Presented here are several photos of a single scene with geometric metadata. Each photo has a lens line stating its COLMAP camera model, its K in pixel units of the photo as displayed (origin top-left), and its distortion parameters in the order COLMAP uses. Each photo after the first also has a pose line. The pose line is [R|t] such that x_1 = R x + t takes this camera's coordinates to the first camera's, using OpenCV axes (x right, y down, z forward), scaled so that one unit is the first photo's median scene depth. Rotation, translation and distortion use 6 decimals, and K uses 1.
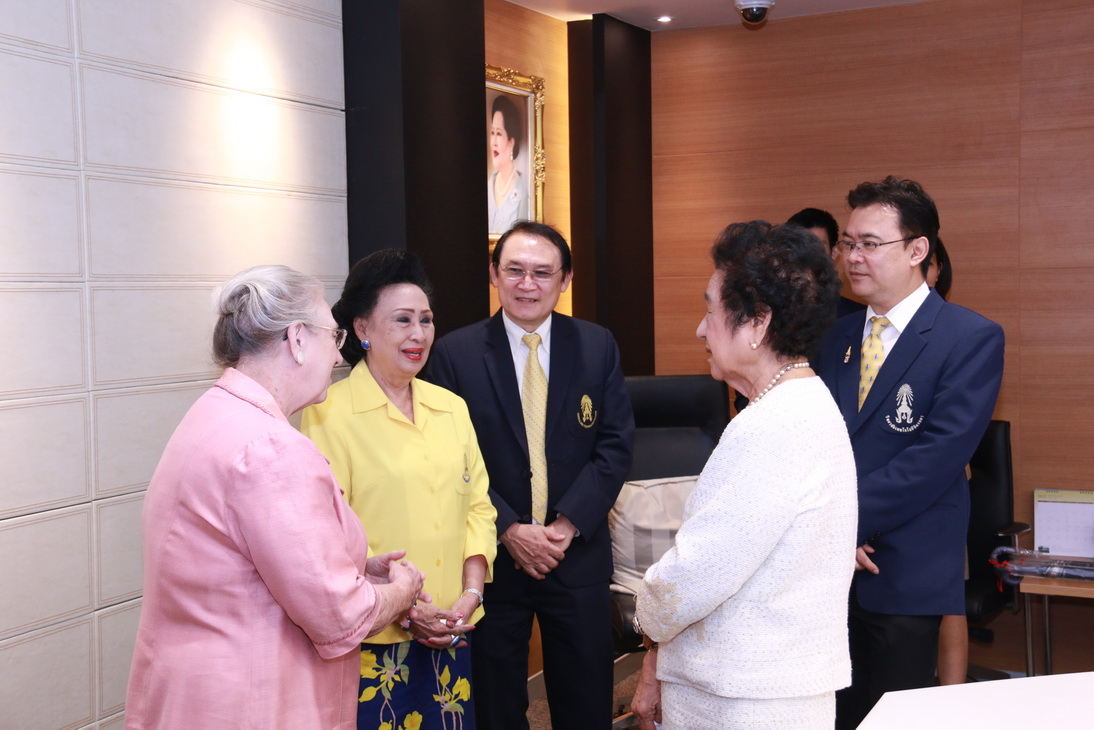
lens RADIAL K [[1447.0, 0, 579.9], [0, 1447.0, 326.7], [0, 0, 1]] dist [0.391571, 0.000000]
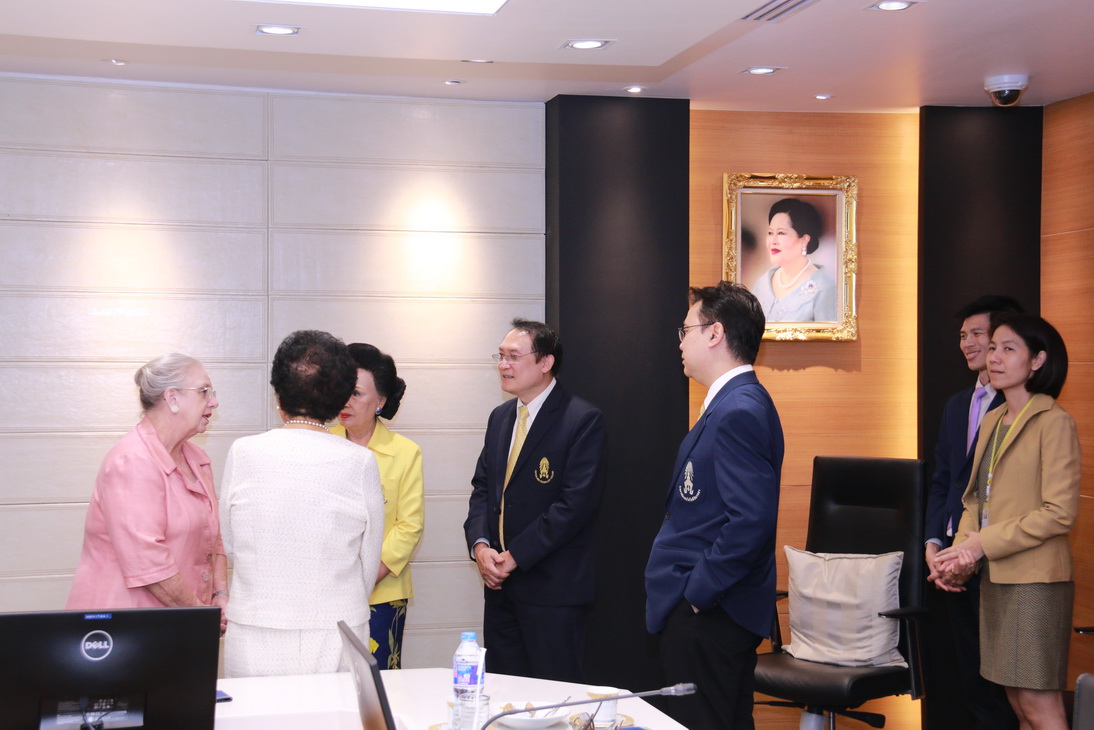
lens RADIAL K [[1654.4, 0, 544.8], [0, 1654.4, 356.6], [0, 0, 1]] dist [0.222160, 0.000000]
pose [[0.618683, 0.008924, -0.785590, 1.059093], [-0.034346, 0.999287, -0.015698, -0.015868], [0.784889, 0.036694, 0.618548, 0.103958]]
